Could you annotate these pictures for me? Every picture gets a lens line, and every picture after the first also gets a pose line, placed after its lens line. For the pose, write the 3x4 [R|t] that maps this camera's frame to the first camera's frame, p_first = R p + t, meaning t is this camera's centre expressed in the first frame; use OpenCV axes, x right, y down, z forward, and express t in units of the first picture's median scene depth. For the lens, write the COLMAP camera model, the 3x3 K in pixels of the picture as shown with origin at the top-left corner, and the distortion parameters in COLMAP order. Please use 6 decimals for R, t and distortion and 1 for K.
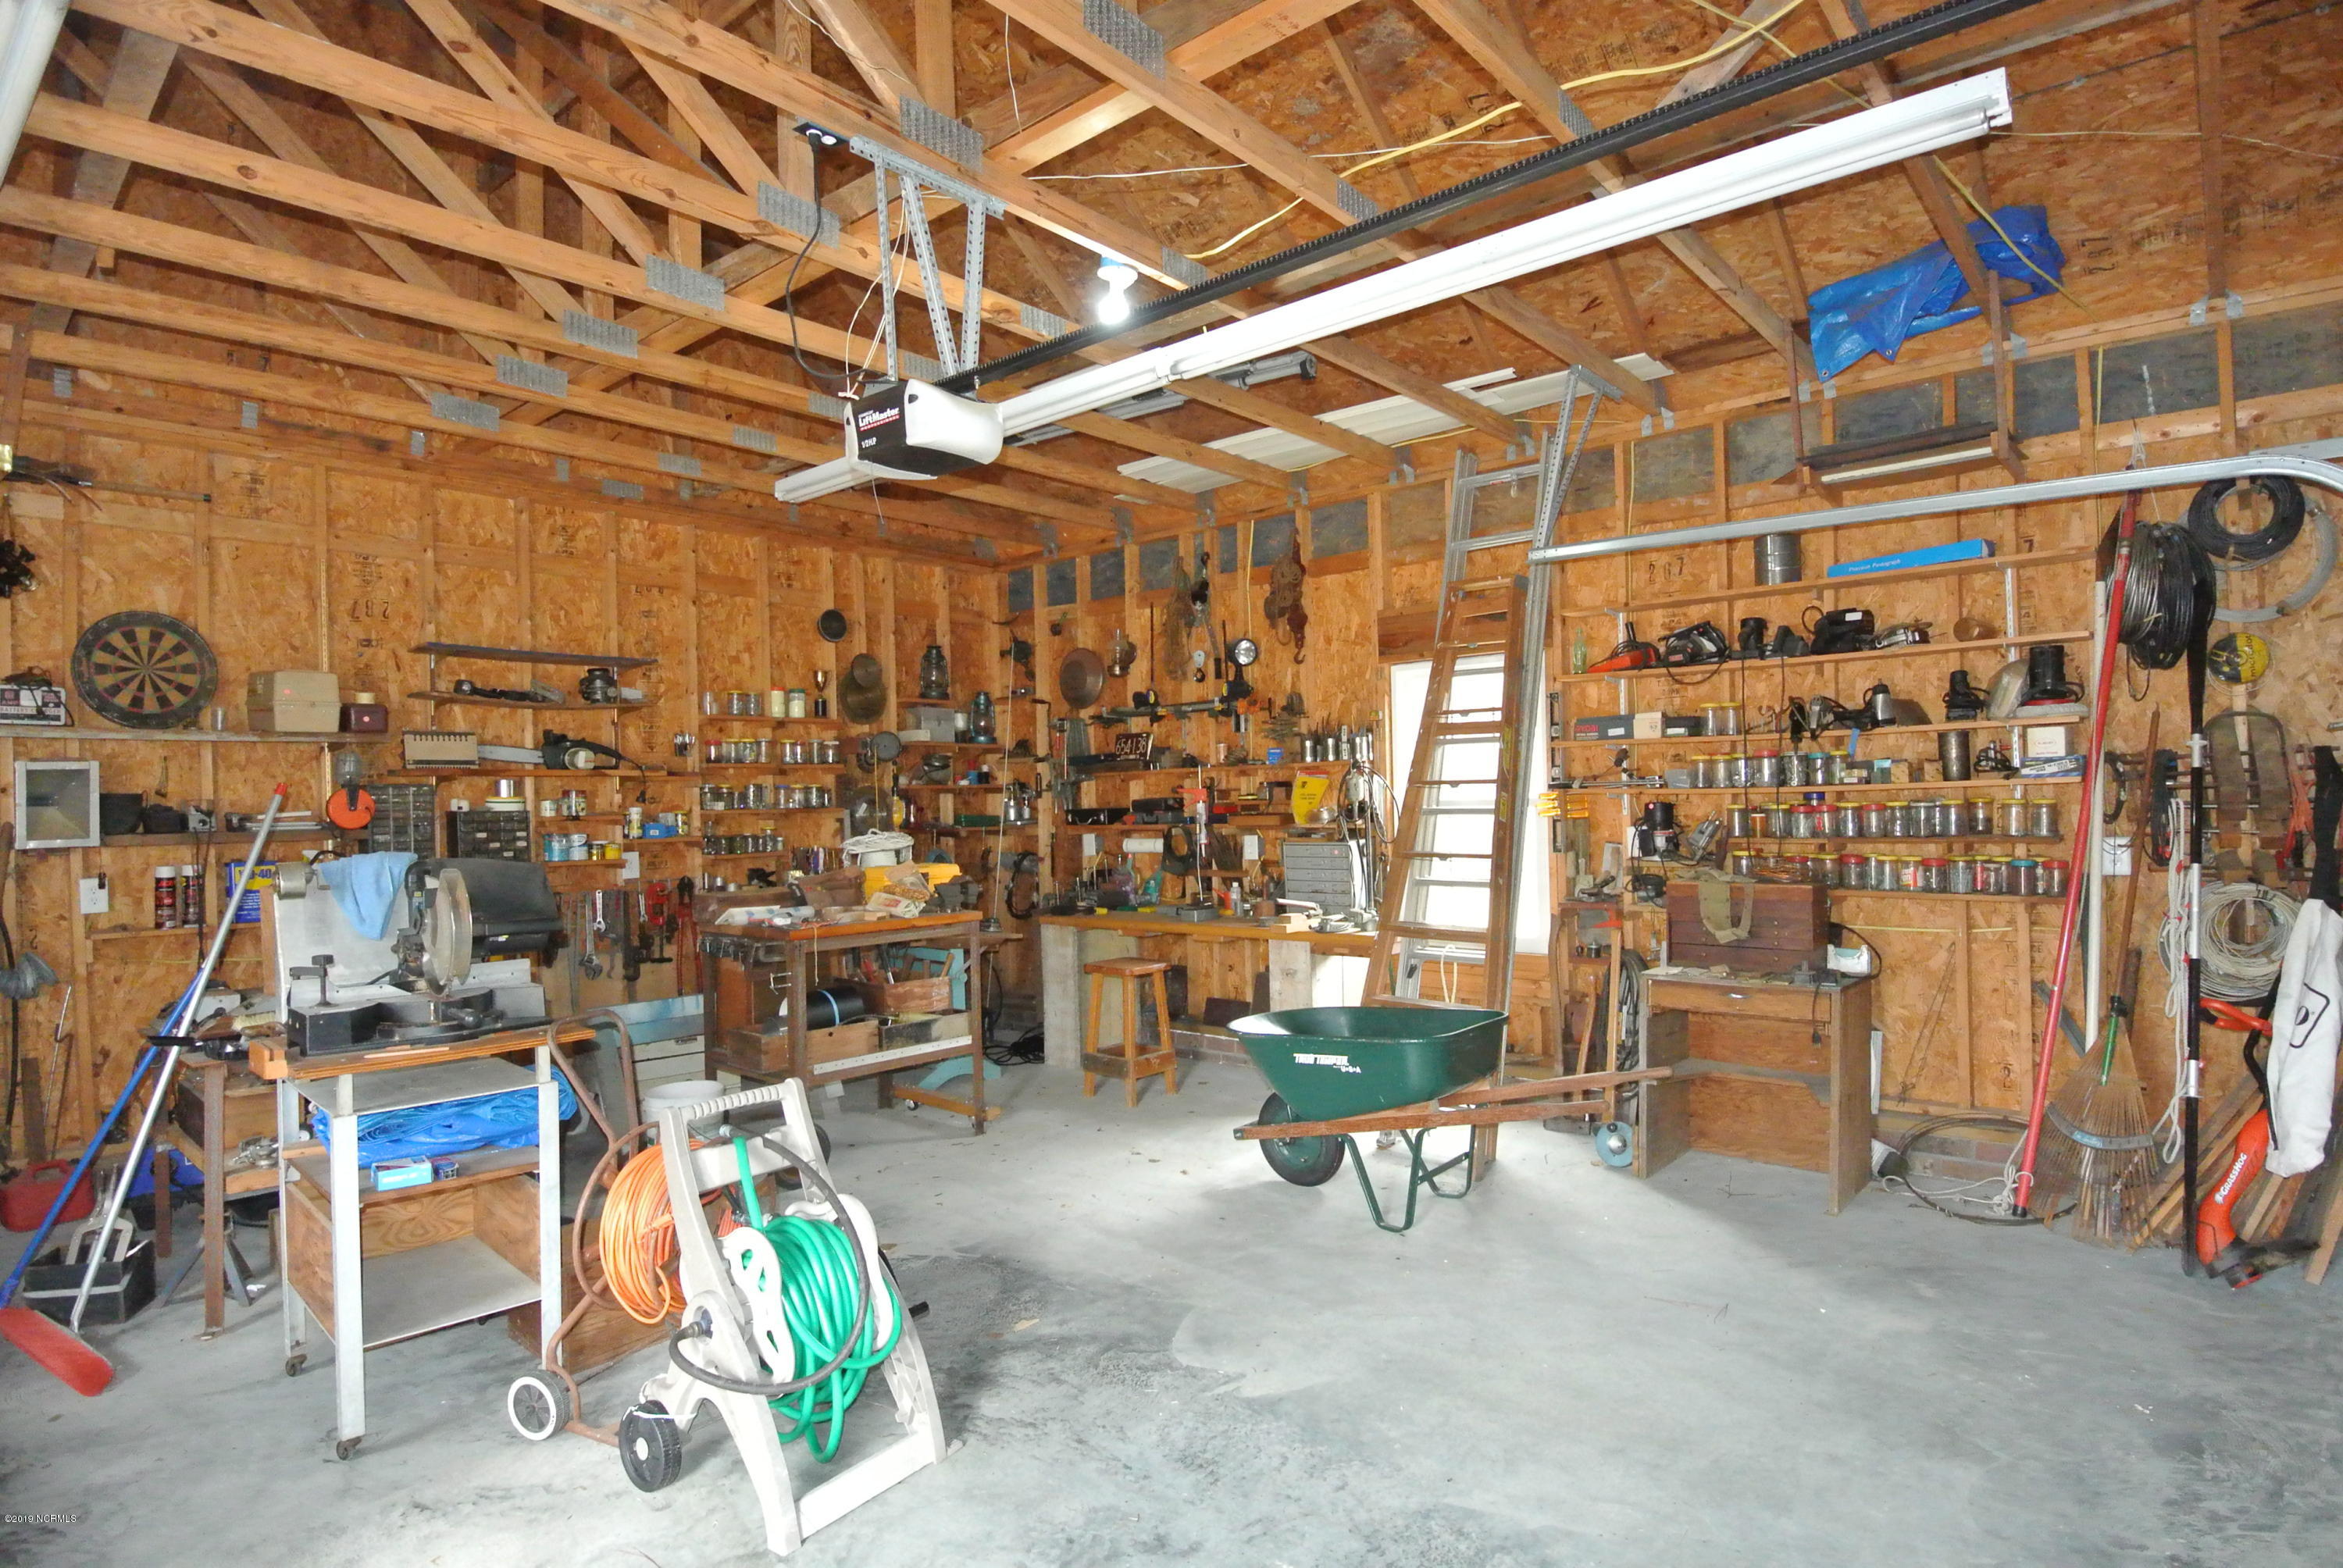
lens RADIAL K [[1226.1, 0, 1175.7], [0, 1226.1, 796.7], [0, 0, 1]] dist [0.000426, -0.028384]
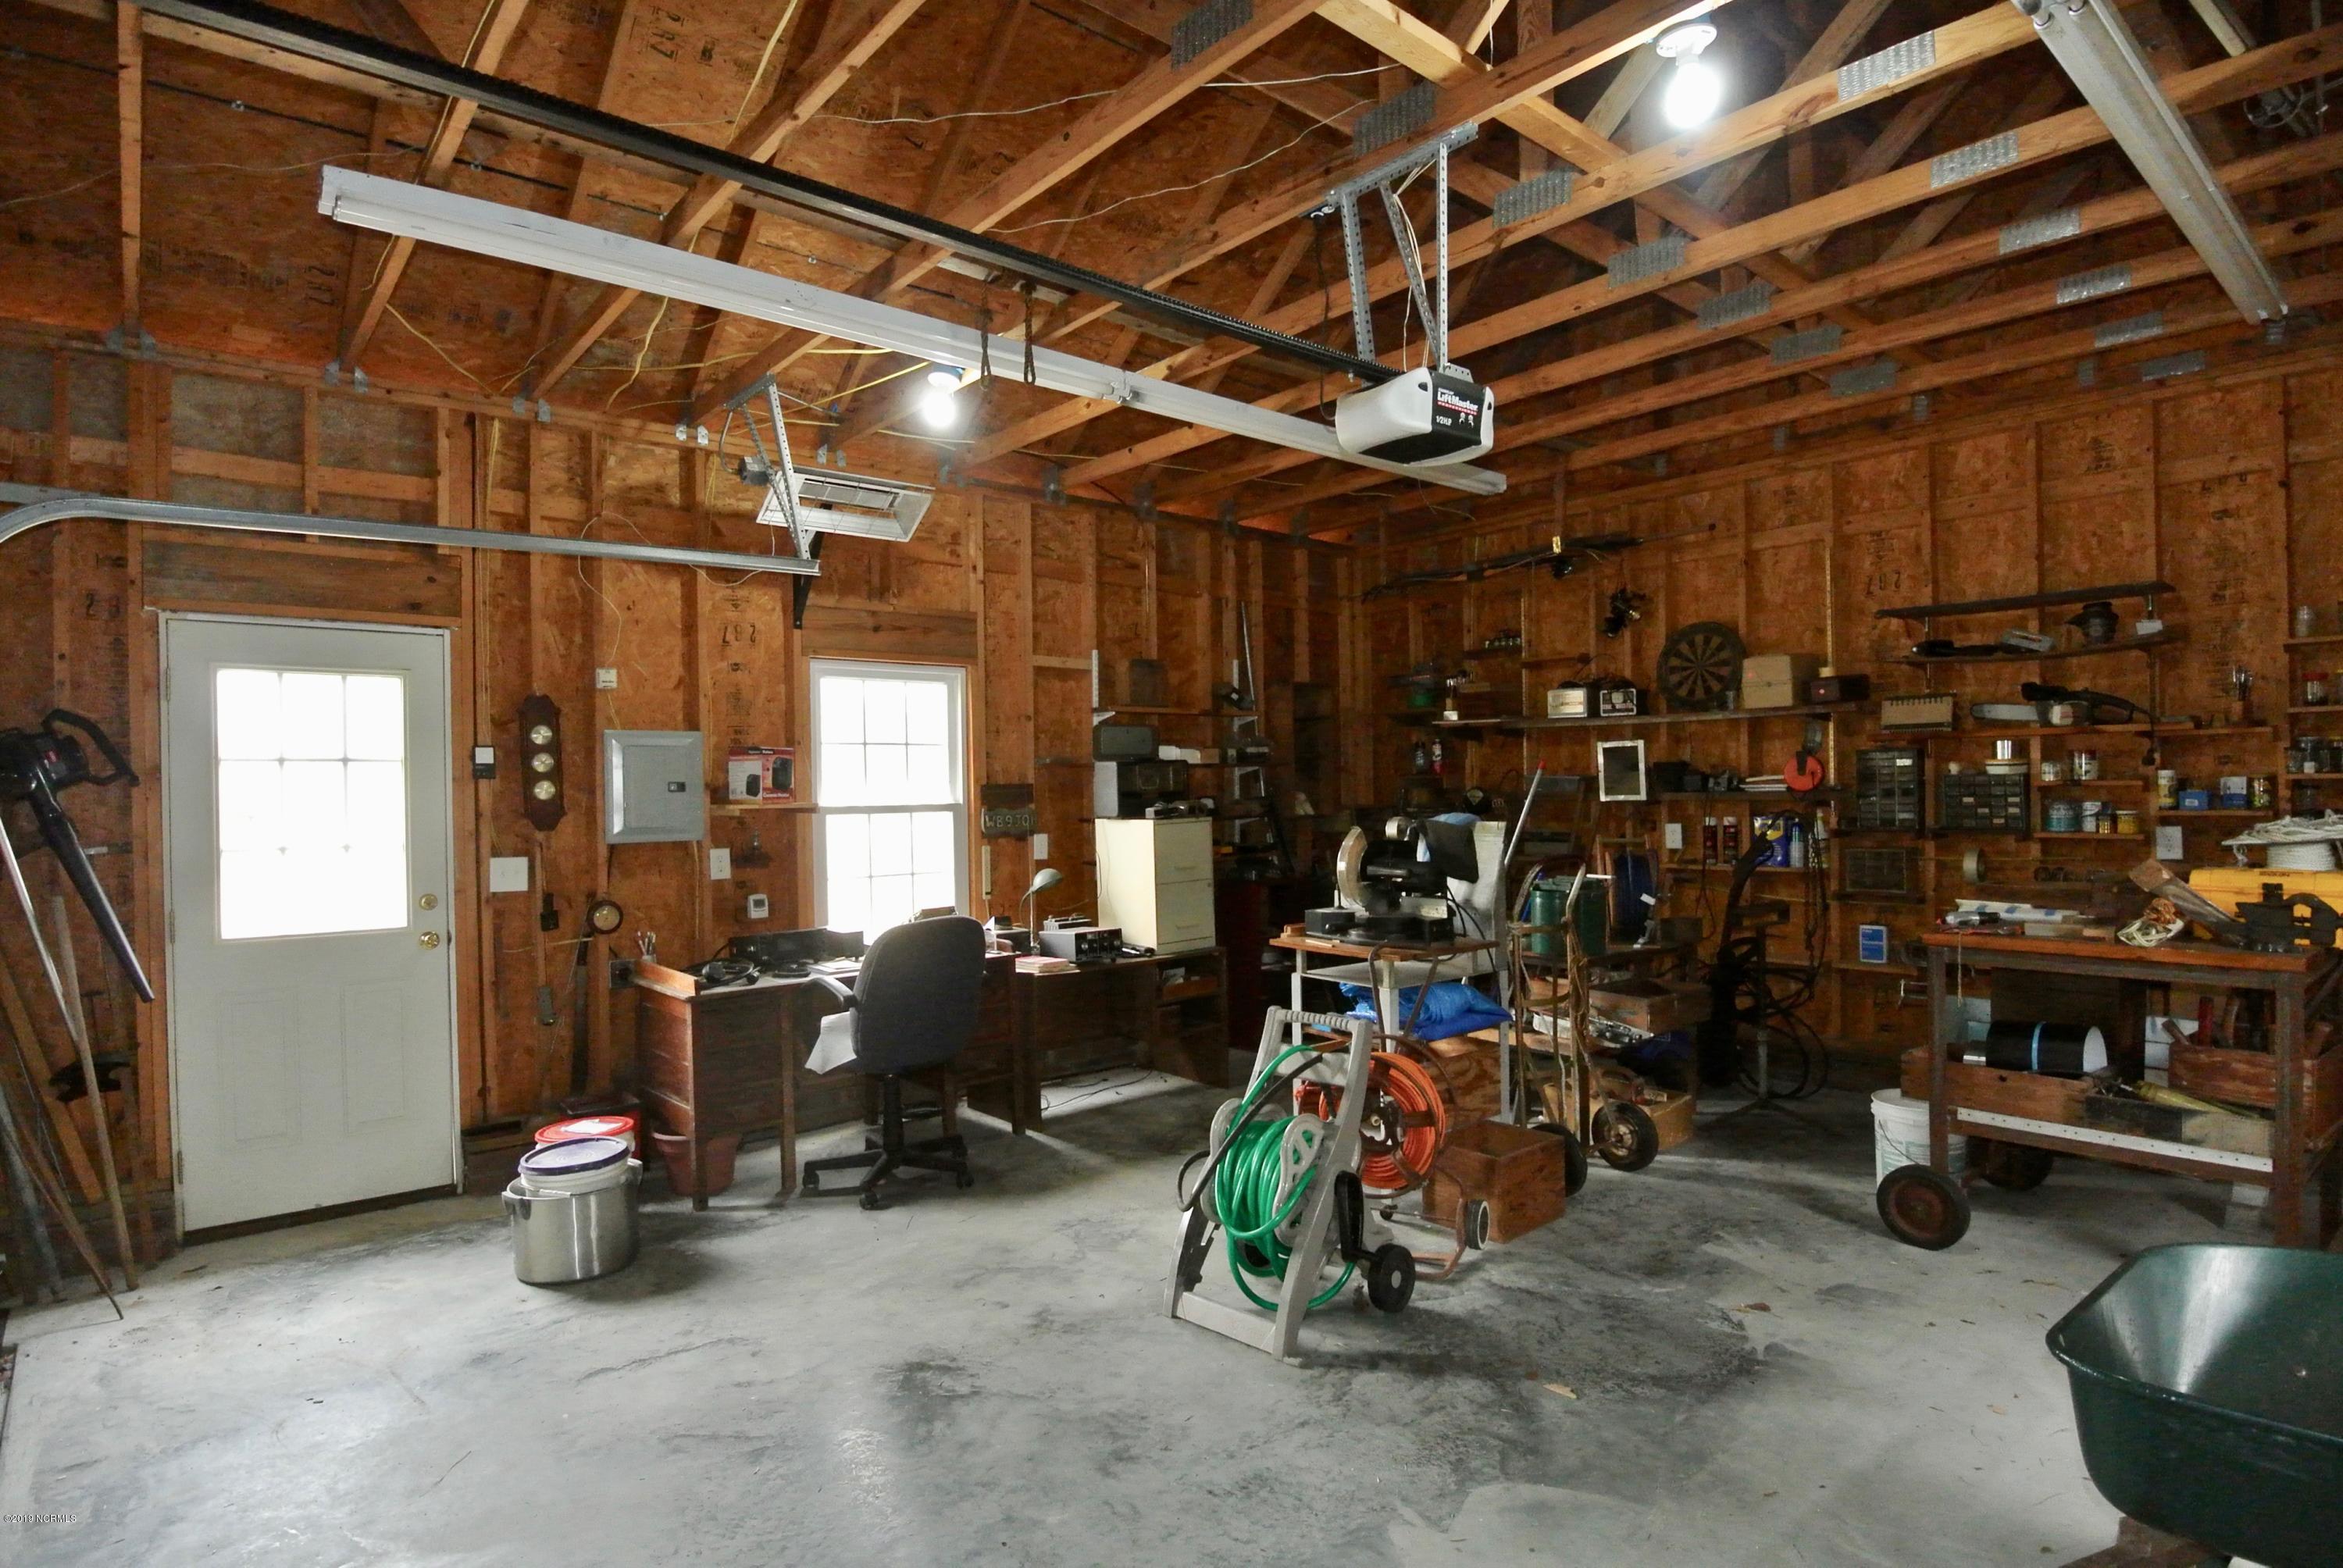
lens RADIAL K [[1226.1, 0, 1175.7], [0, 1226.1, 796.7], [0, 0, 1]] dist [0.000426, -0.028384]
pose [[-0.155582, 0.028405, -0.987414, 0.569144], [0.022714, 0.999425, 0.025172, -0.010863], [0.987562, -0.018511, -0.156138, 0.657778]]
